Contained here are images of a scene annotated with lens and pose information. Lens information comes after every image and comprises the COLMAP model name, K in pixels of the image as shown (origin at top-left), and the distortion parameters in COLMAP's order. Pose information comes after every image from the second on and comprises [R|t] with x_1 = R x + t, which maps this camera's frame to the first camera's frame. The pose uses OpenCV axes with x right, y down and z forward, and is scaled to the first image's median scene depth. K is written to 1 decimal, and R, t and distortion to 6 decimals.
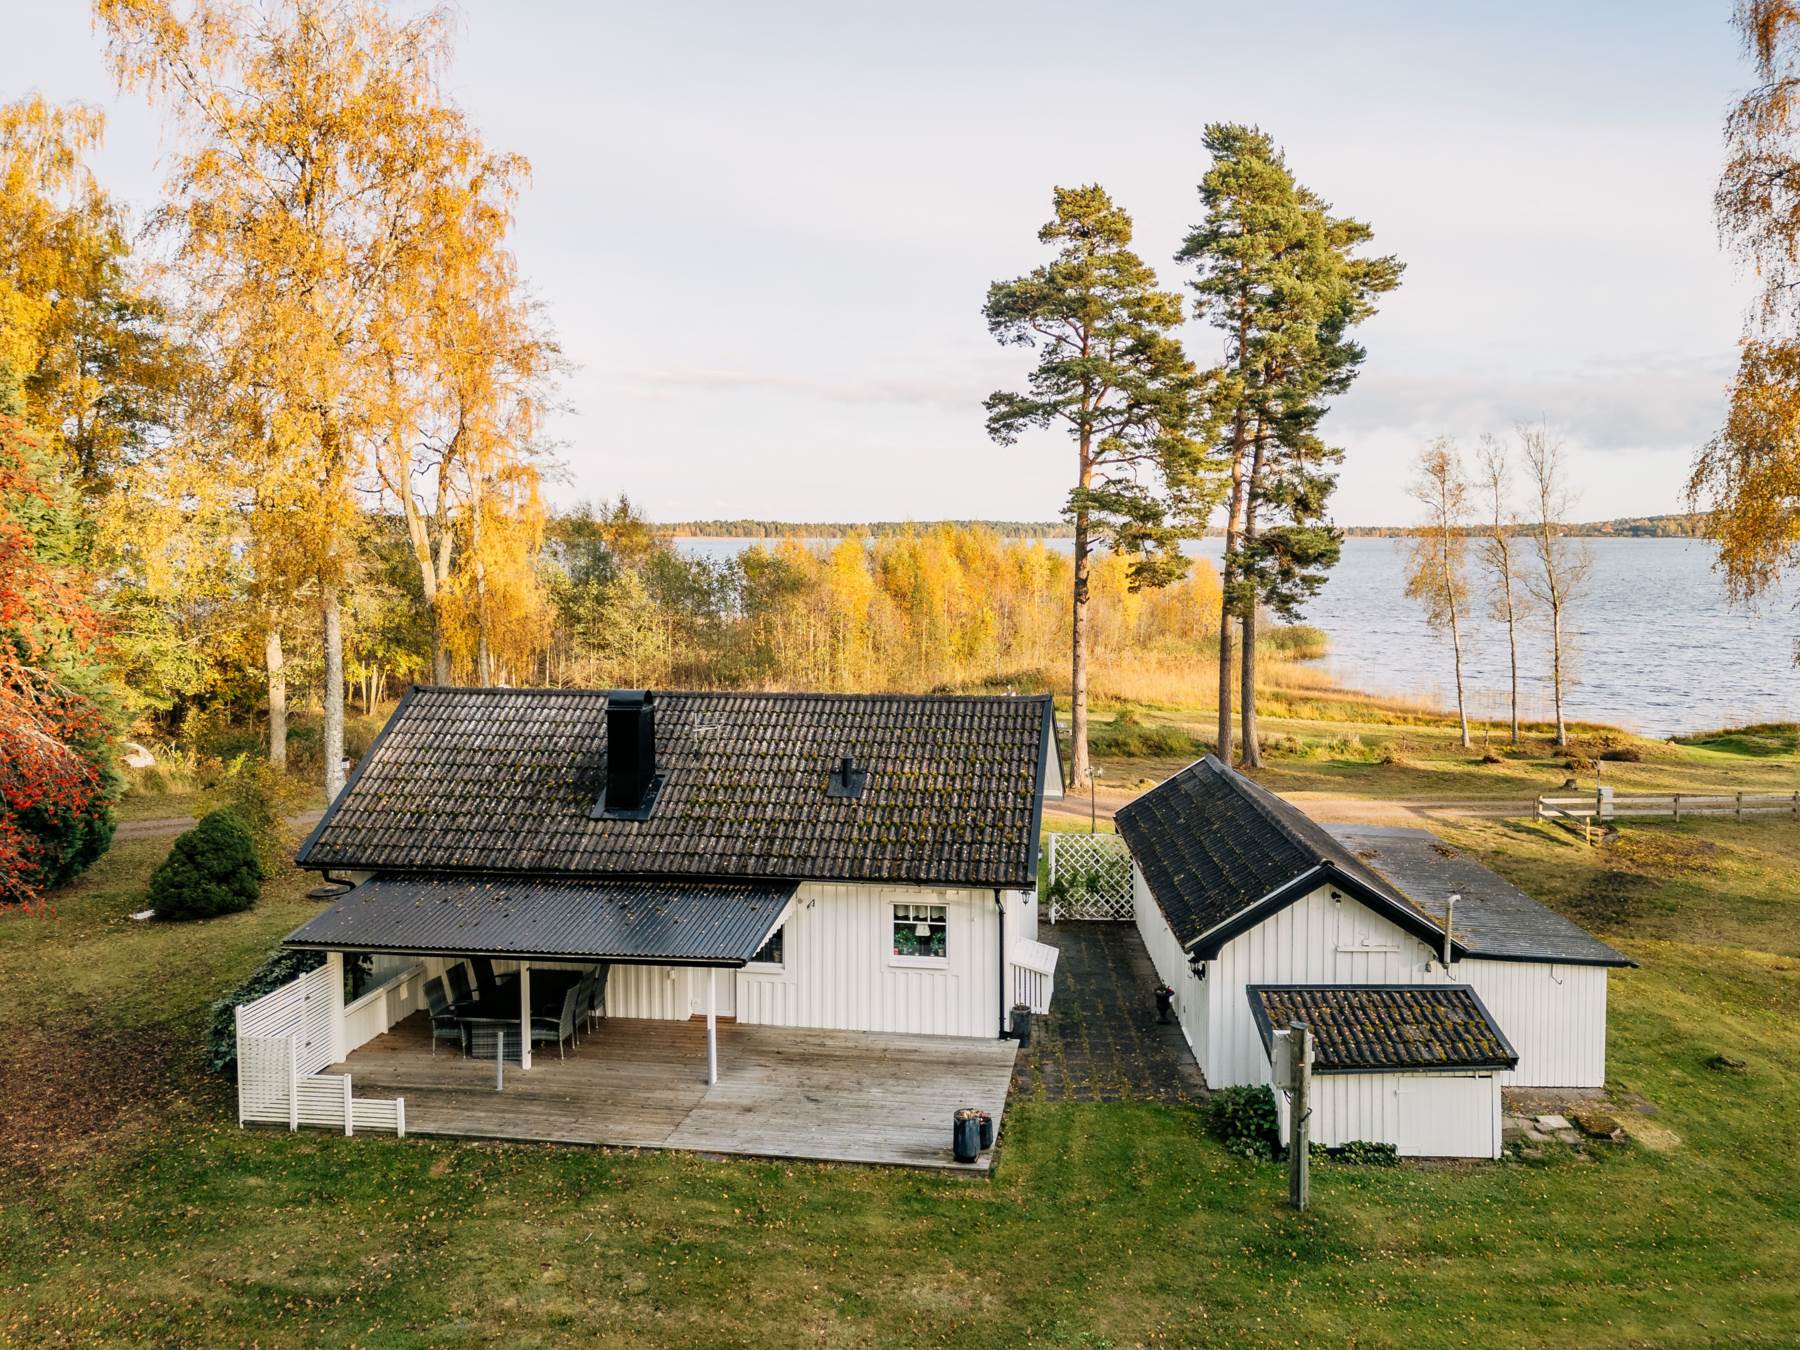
lens RADIAL K [[1255.5, 0, 900.1], [0, 1255.5, 623.3], [0, 0, 1]] dist [0.017321, 0.000535]
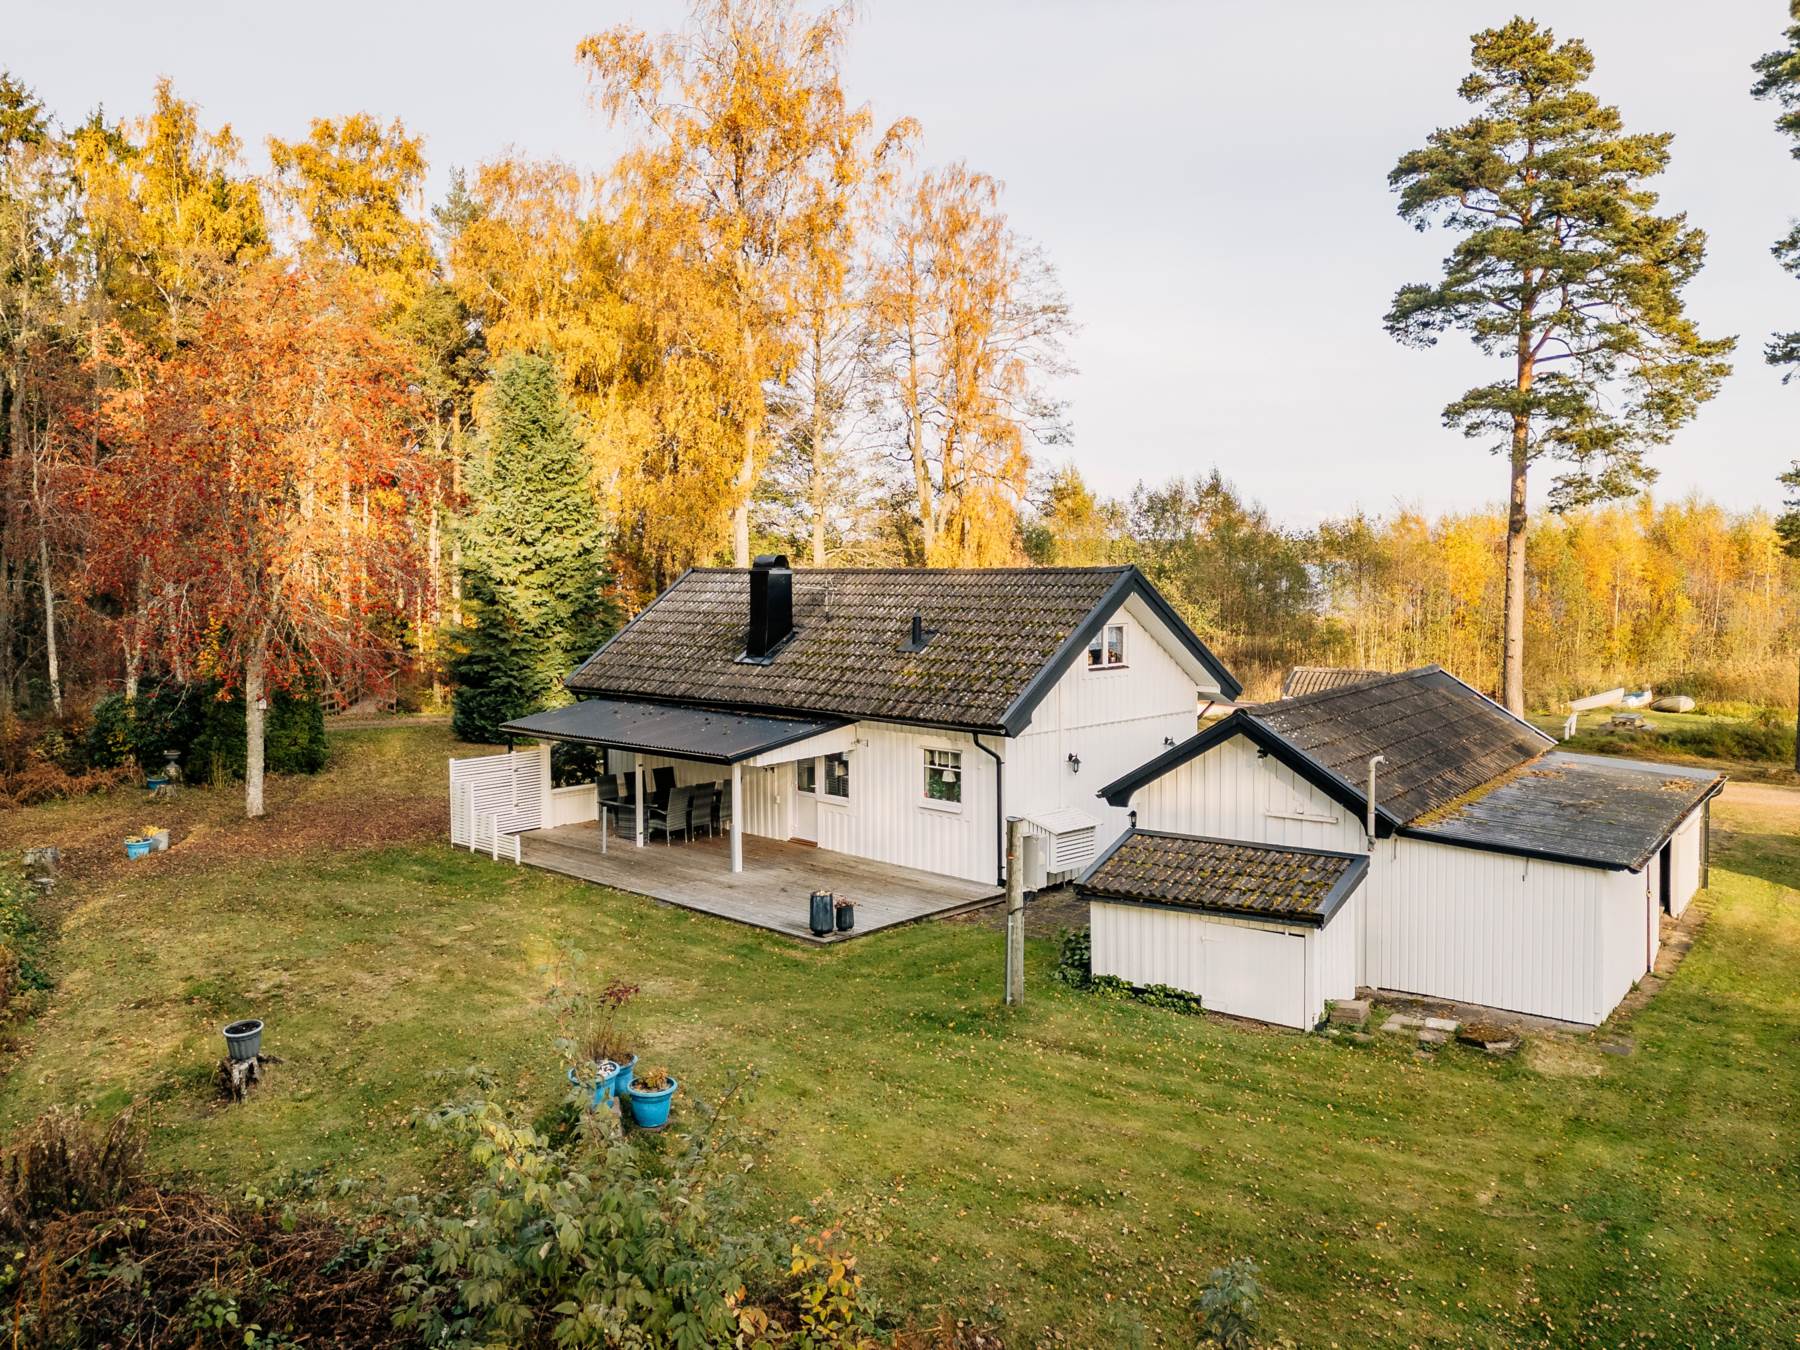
lens RADIAL K [[1357.5, 0, 900.0], [0, 1357.5, 675.0], [0, 0, 1]] dist [0.068957, -0.081571]
pose [[0.812338, 0.041486, -0.581709, 0.706784], [-0.036997, 0.999123, 0.019589, 0.153420], [0.582012, 0.005608, 0.813161, 0.061050]]
